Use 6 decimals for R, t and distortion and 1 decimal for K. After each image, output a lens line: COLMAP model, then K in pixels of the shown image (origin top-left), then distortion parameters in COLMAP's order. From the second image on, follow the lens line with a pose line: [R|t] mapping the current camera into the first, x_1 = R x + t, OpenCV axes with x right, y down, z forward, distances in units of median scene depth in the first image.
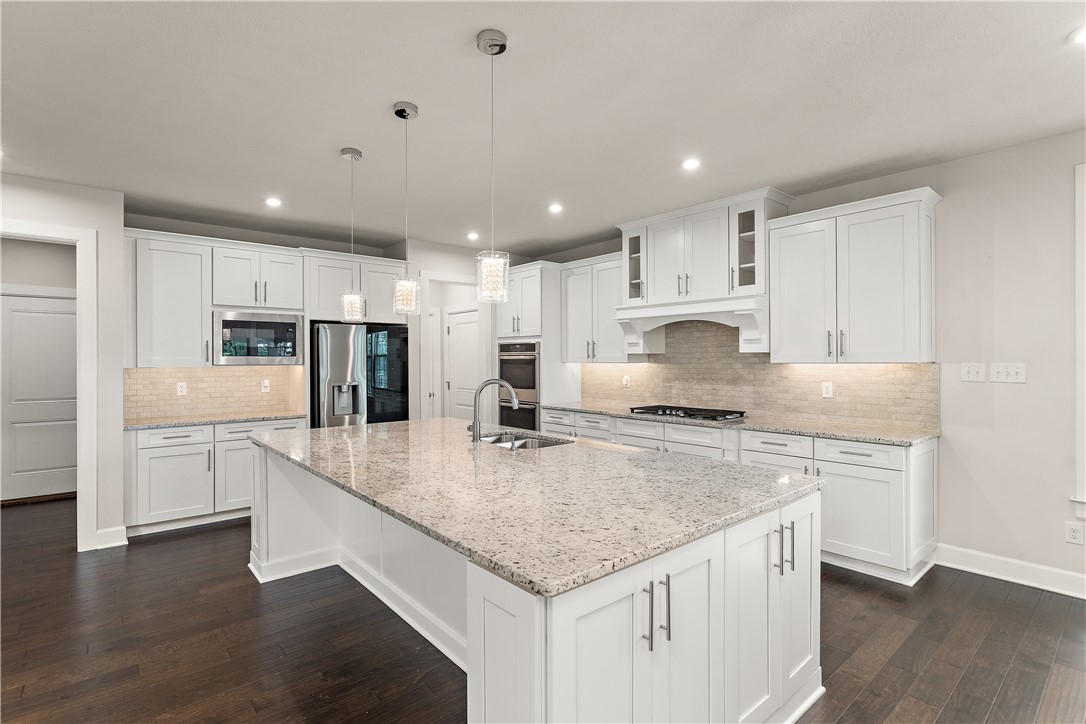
lens RADIAL K [[518.0, 0, 539.1], [0, 518.0, 358.9], [0, 0, 1]] dist [-0.002687, -0.000333]
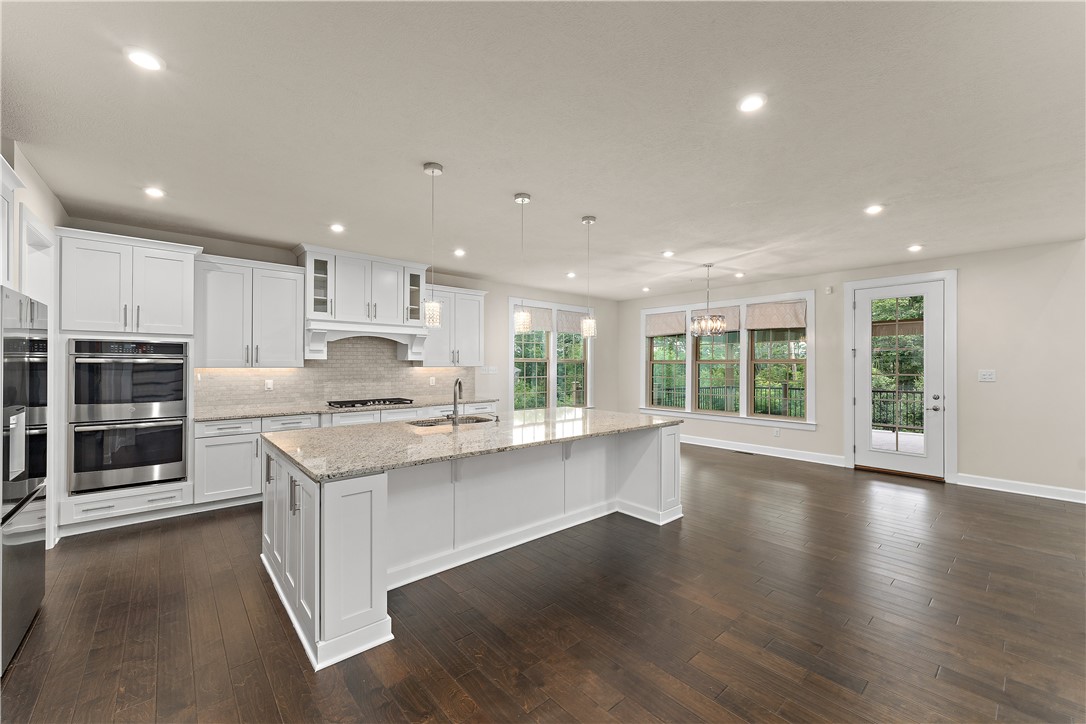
lens RADIAL K [[431.7, 0, 541.7], [0, 431.7, 364.9], [0, 0, 1]] dist [0.000206, -0.000107]
pose [[-0.011847, 0.002102, 0.999928, -0.844925], [-0.003791, 0.999991, -0.002147, 0.002513], [-0.999923, -0.003816, -0.011839, 0.538170]]
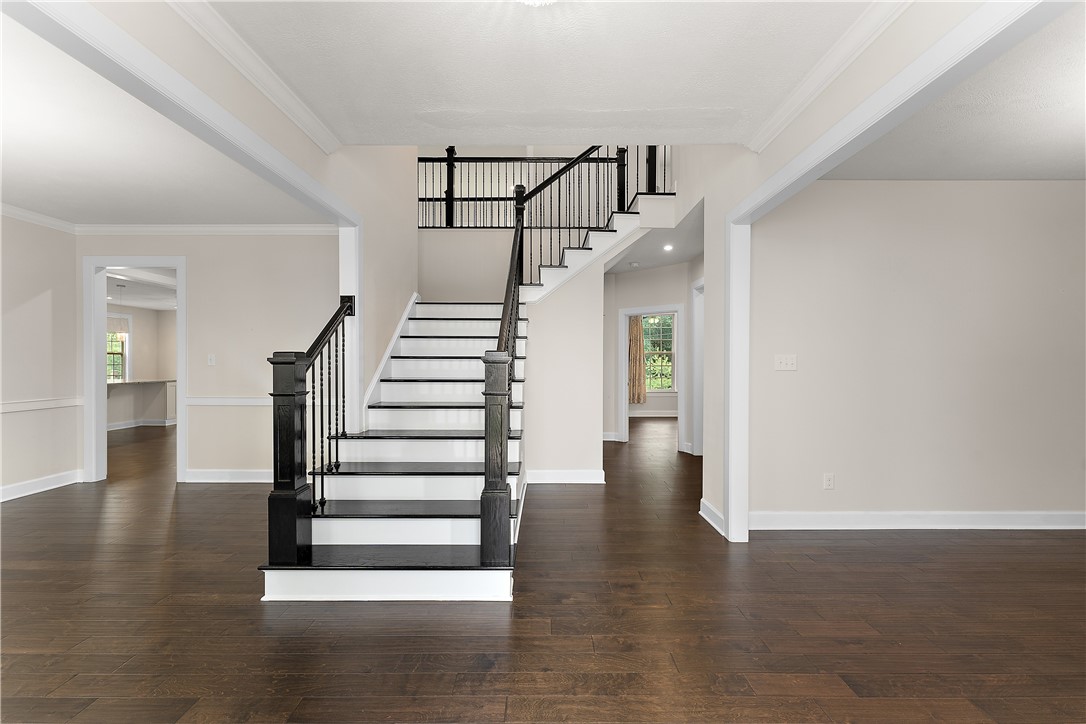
lens RADIAL K [[431.7, 0, 541.7], [0, 431.7, 364.9], [0, 0, 1]] dist [0.000206, -0.000107]
pose [[-0.762115, -0.005569, 0.647418, -2.433683], [-0.001774, 0.999977, 0.006513, 0.027838], [-0.647439, 0.003815, -0.762108, 0.668341]]
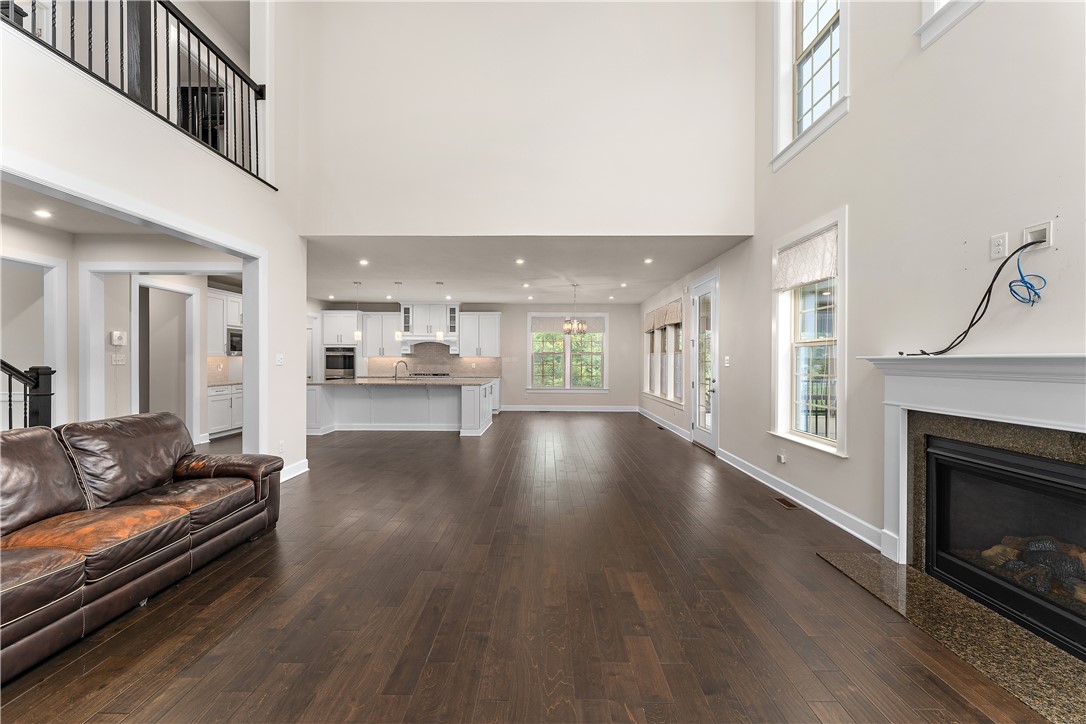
lens RADIAL K [[430.3, 0, 540.9], [0, 430.3, 363.3], [0, 0, 1]] dist [0.000619, 0.000080]
pose [[0.657911, -0.000311, 0.753096, -1.030631], [-0.005784, 0.999968, 0.005466, 0.023964], [-0.753074, -0.007952, 0.657888, -0.941339]]
